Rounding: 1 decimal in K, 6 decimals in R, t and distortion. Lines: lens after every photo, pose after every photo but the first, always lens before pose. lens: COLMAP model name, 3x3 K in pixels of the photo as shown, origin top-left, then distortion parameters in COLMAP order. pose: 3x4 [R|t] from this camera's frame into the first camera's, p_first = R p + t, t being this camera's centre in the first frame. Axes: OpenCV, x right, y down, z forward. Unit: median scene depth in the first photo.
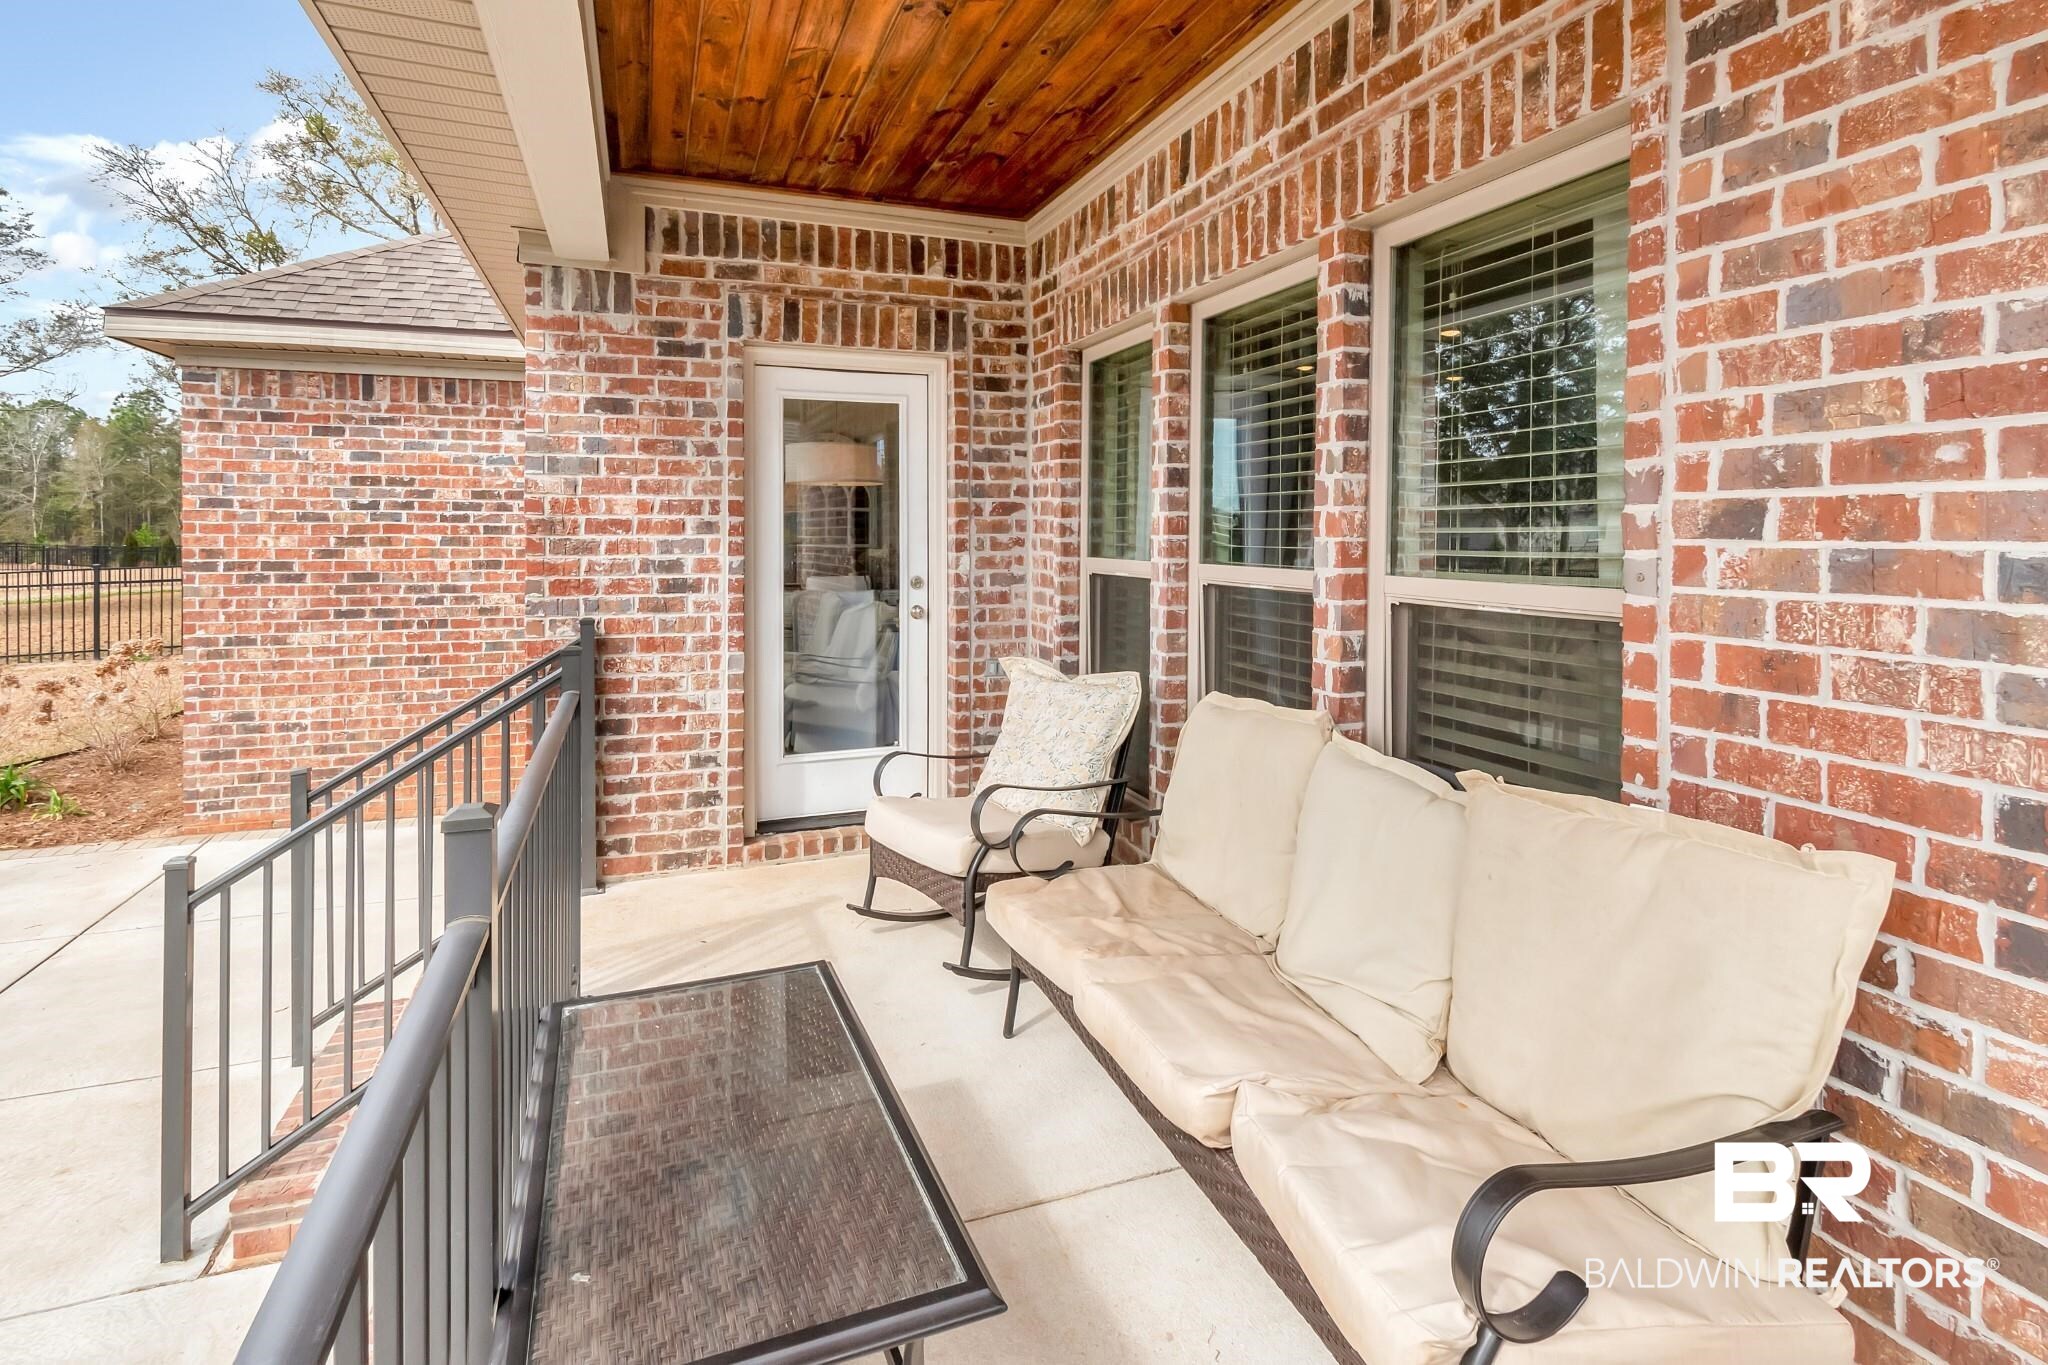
lens RADIAL K [[1028.2, 0, 1031.3], [0, 1028.2, 542.6], [0, 0, 1]] dist [0.003460, -0.003742]
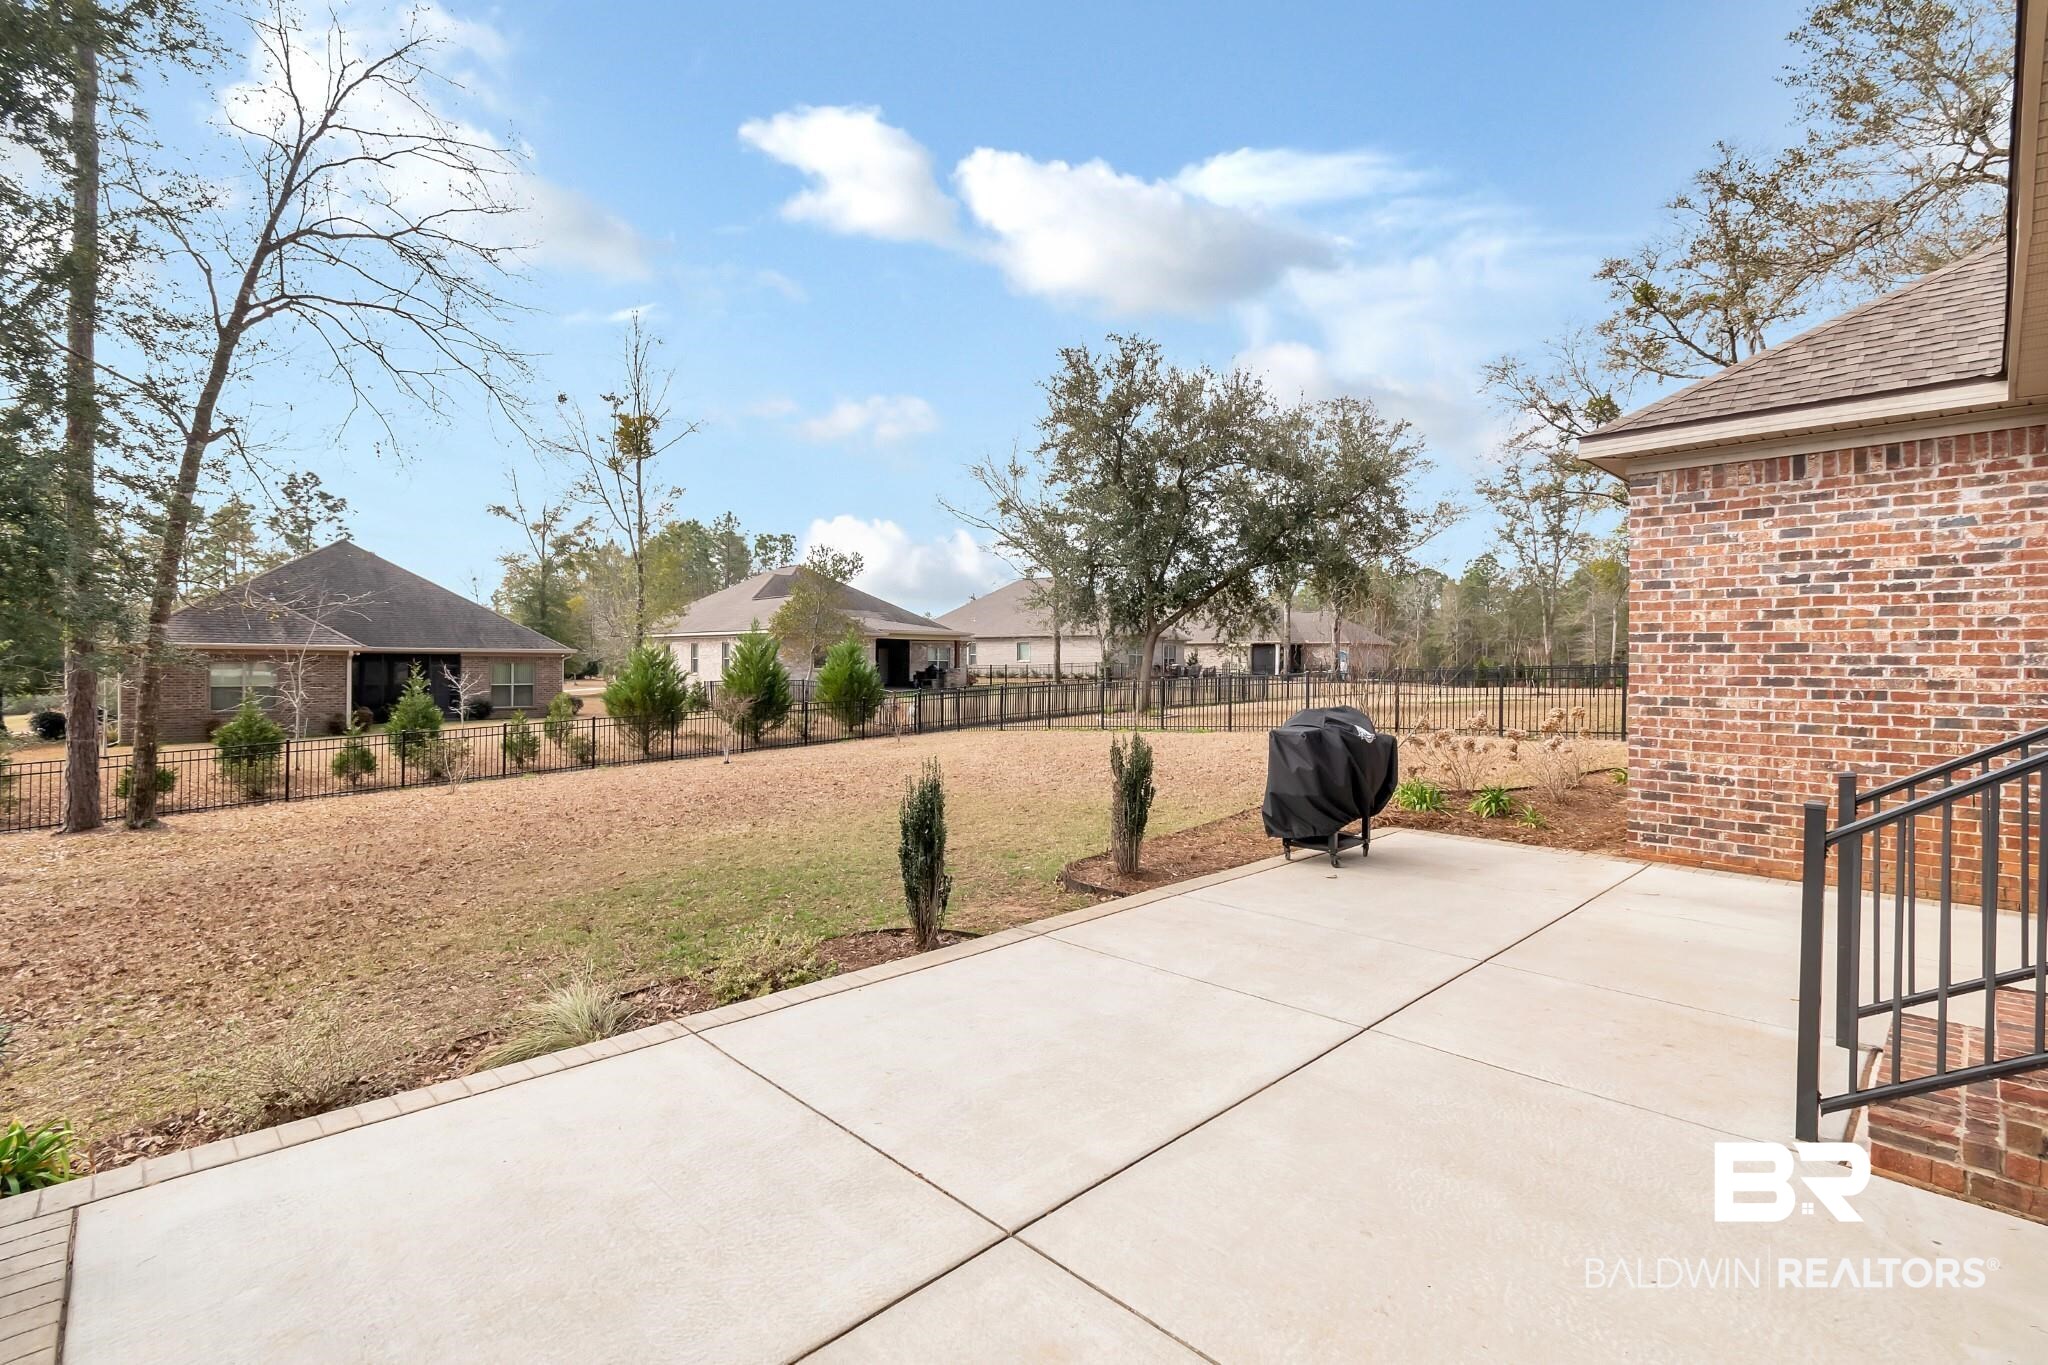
lens RADIAL K [[938.1, 0, 1021.1], [0, 938.1, 663.2], [0, 0, 1]] dist [0.002954, -0.001265]
pose [[0.401203, 0.000540, -0.915989, -0.122338], [-0.016747, 0.999837, -0.006746, 0.100513], [0.915836, 0.018047, 0.401146, -0.157722]]
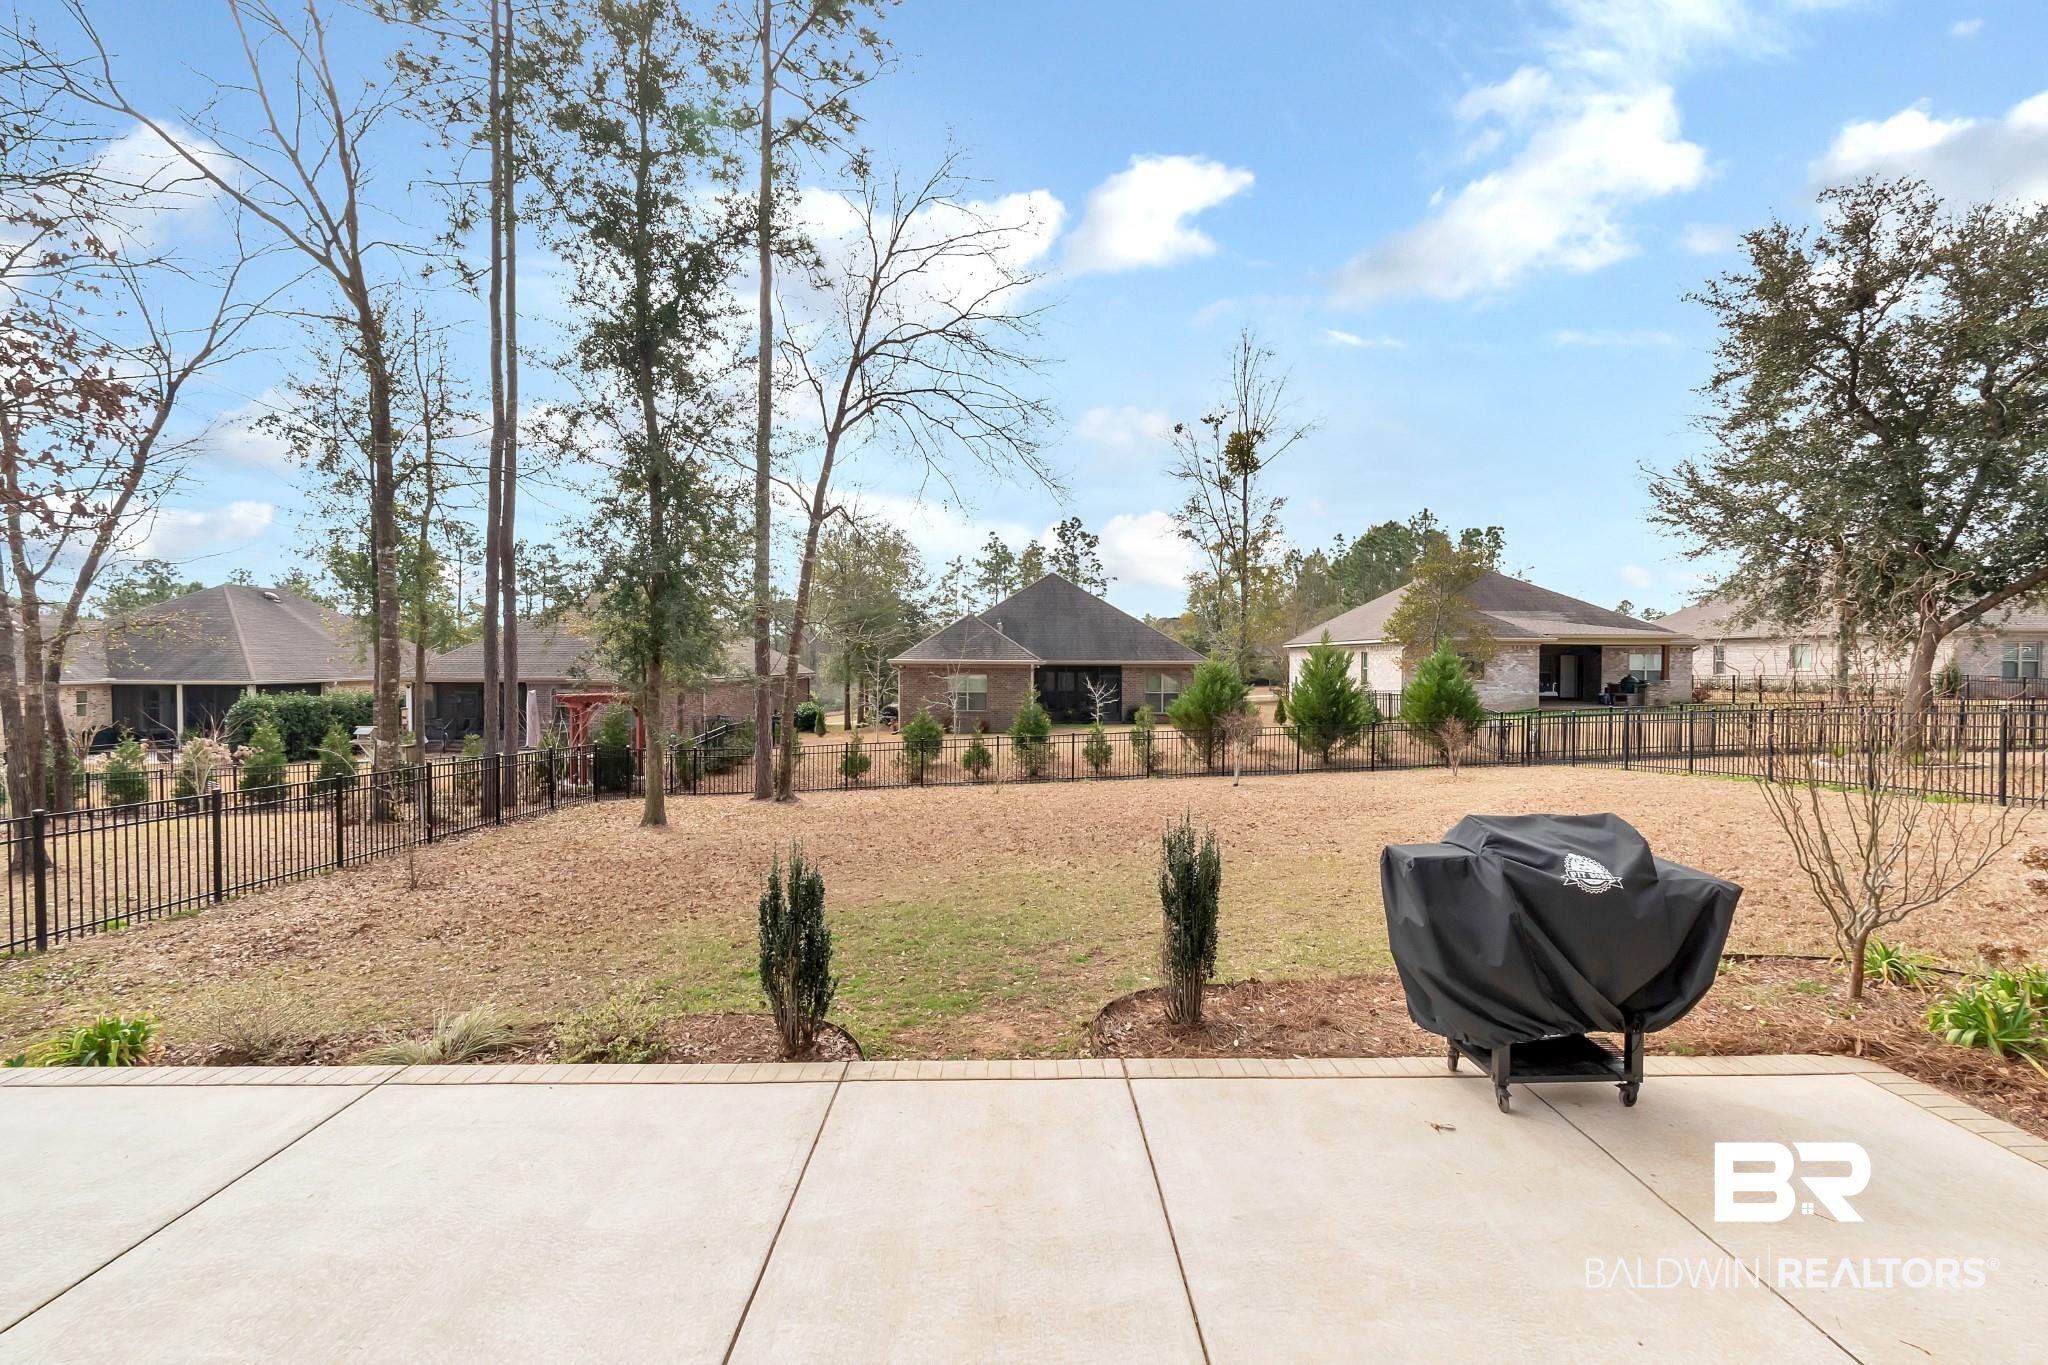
lens RADIAL K [[938.1, 0, 1019.0], [0, 938.1, 678.6], [0, 0, 1]] dist [0.002954, -0.001265]
pose [[-0.336667, 0.012505, -0.941541, -0.375422], [-0.014841, 0.999717, 0.018584, 0.023151], [0.941507, 0.020230, -0.336387, 0.759790]]
